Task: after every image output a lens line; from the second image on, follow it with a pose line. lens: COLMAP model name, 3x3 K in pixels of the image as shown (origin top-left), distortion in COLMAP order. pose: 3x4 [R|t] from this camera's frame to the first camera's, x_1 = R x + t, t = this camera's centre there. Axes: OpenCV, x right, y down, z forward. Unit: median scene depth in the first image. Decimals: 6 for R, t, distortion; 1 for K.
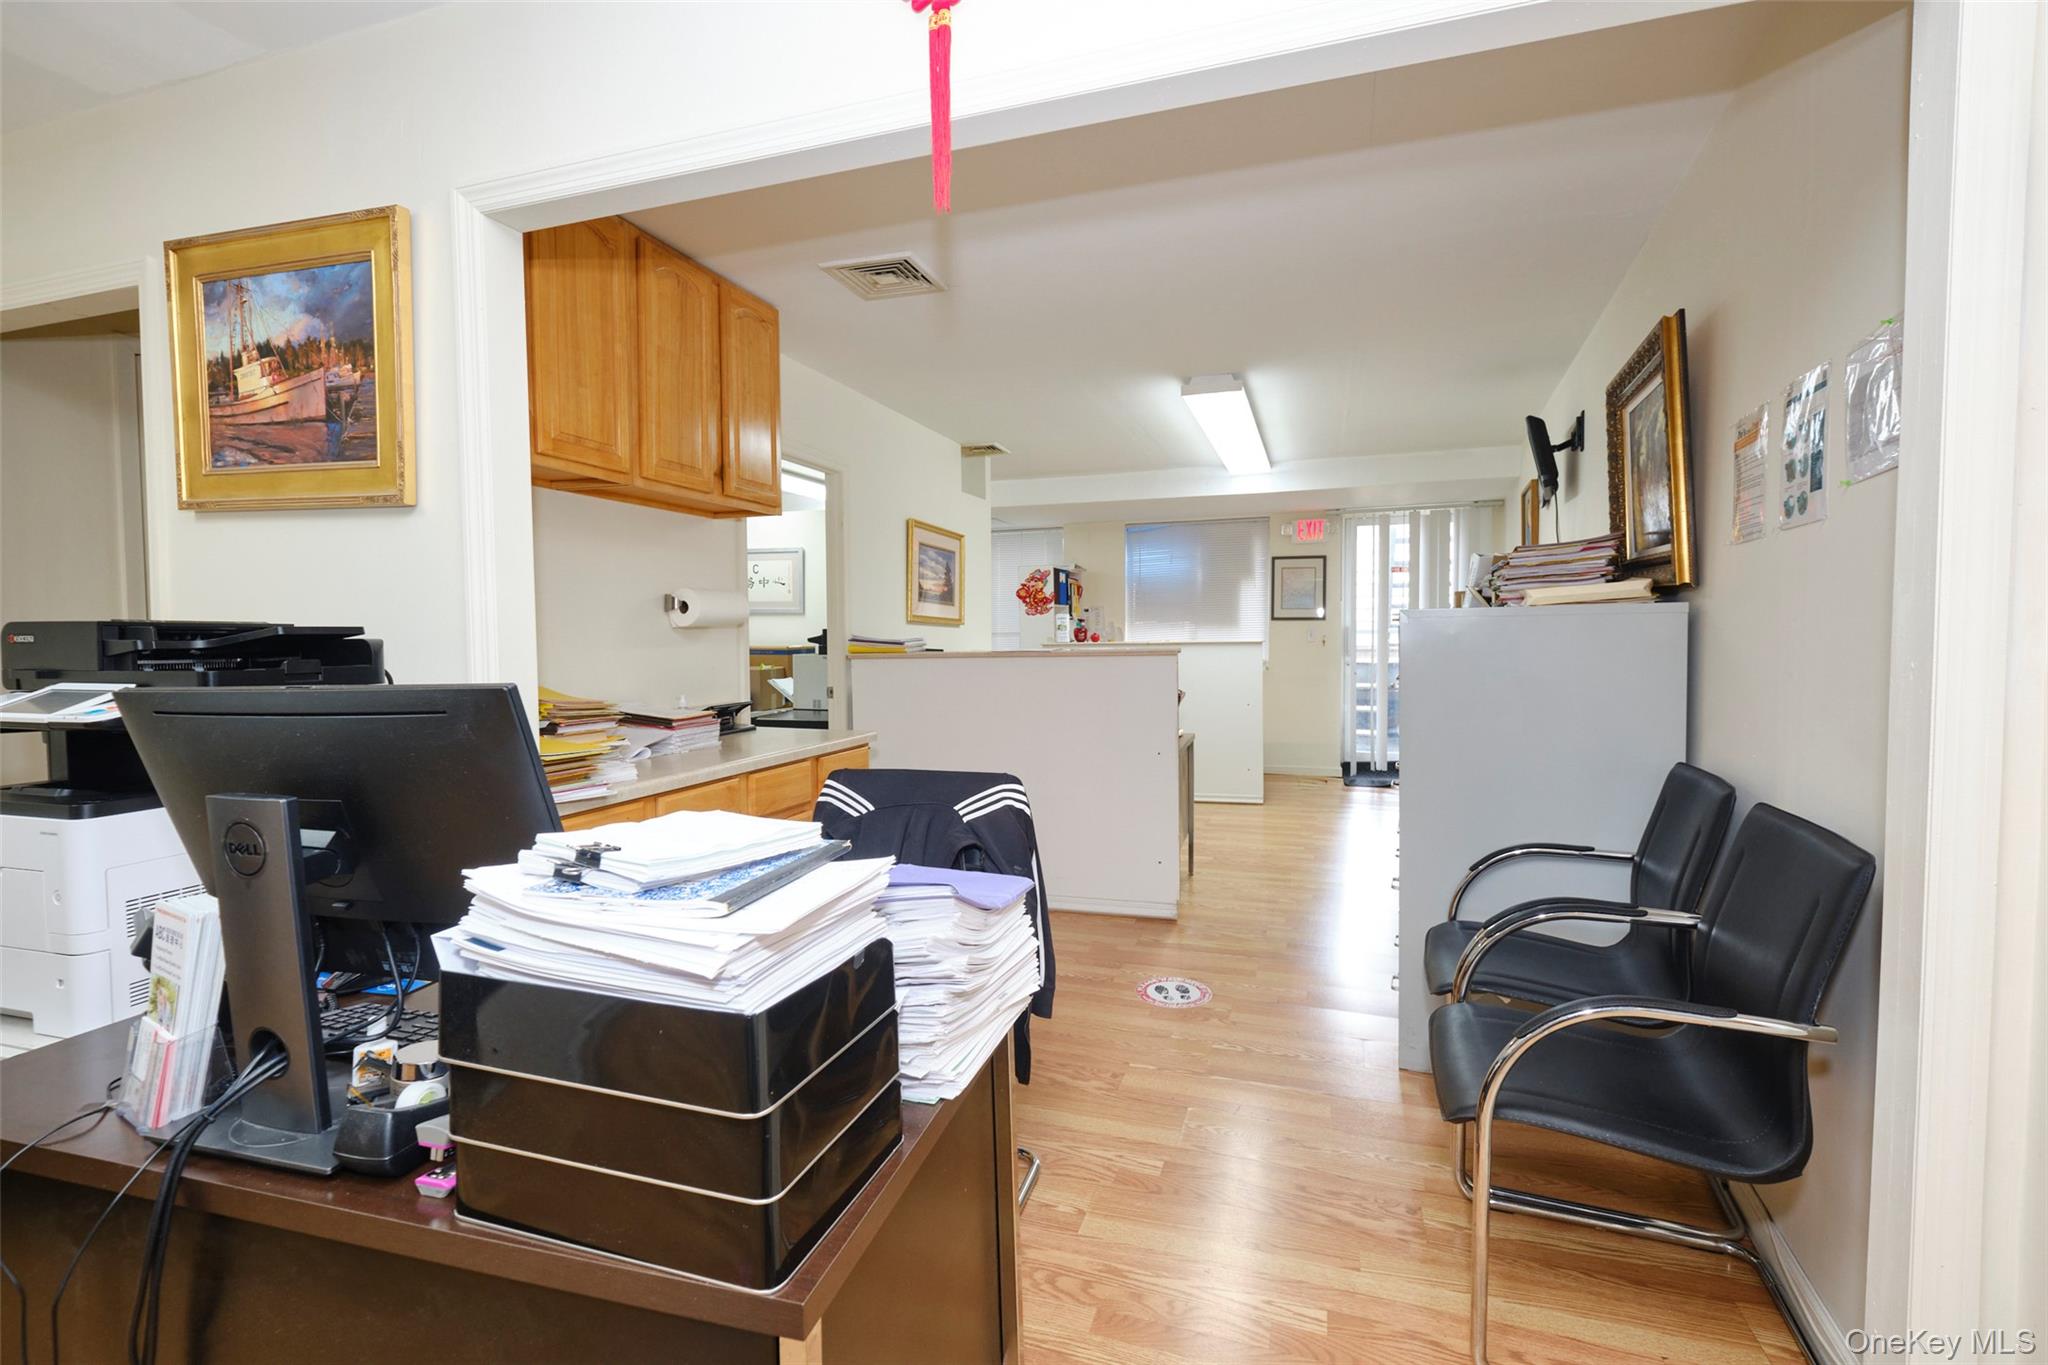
lens RADIAL K [[903.8, 0, 1021.0], [0, 903.8, 670.1], [0, 0, 1]] dist [-0.003658, -0.001334]
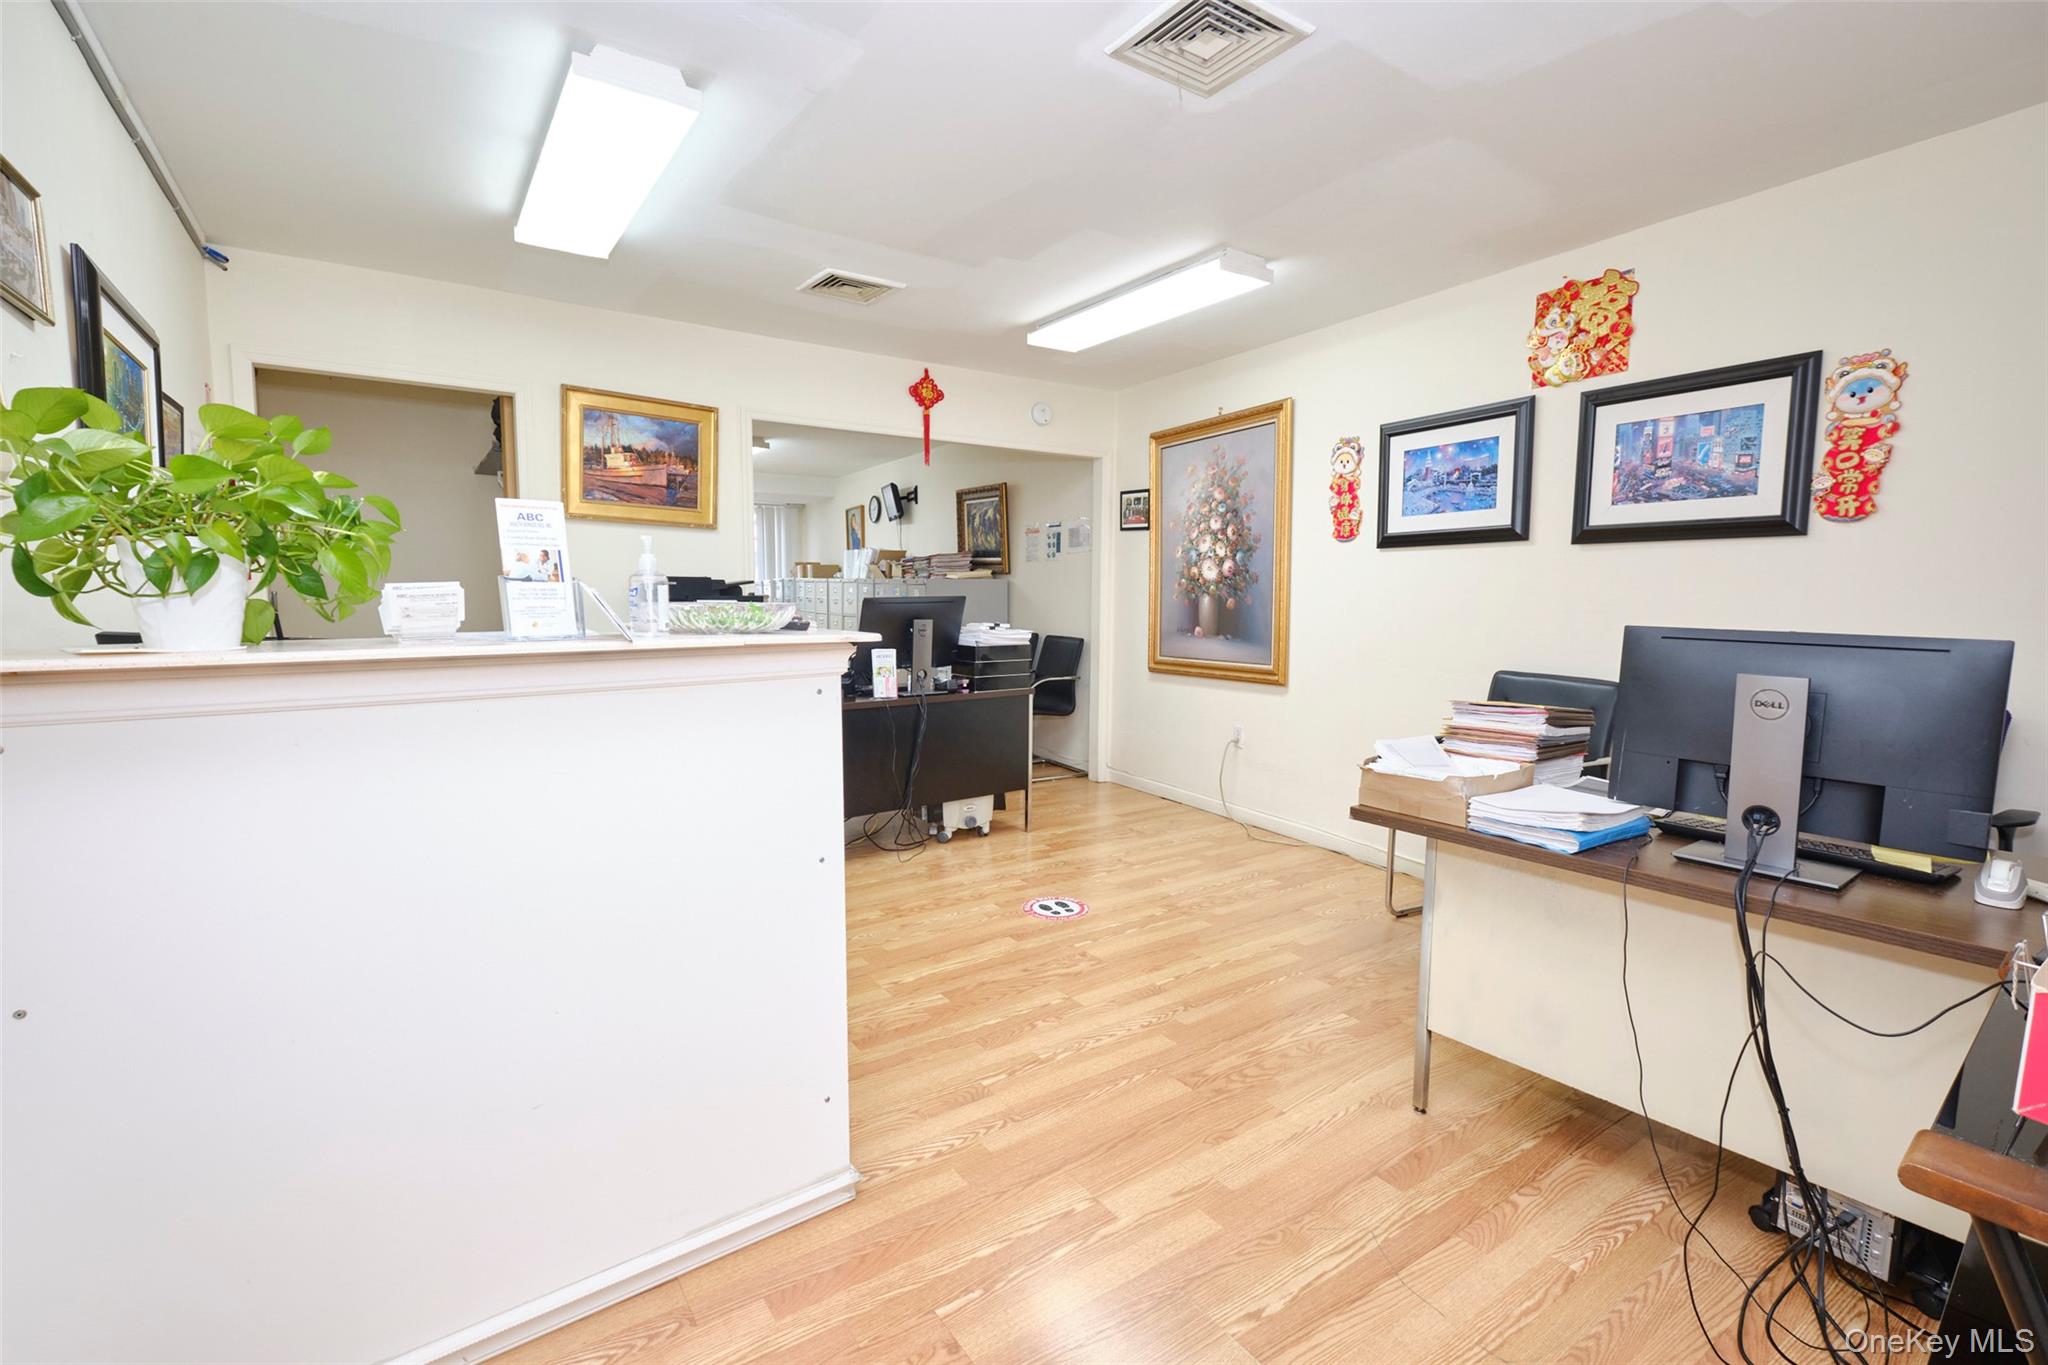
lens RADIAL K [[903.8, 0, 1025.1], [0, 903.8, 680.4], [0, 0, 1]] dist [-0.003658, -0.001334]
pose [[0.604085, -0.066573, 0.794134, -2.040292], [0.017079, 0.997357, 0.070617, 0.062732], [-0.796737, -0.029096, 0.603626, -1.099356]]
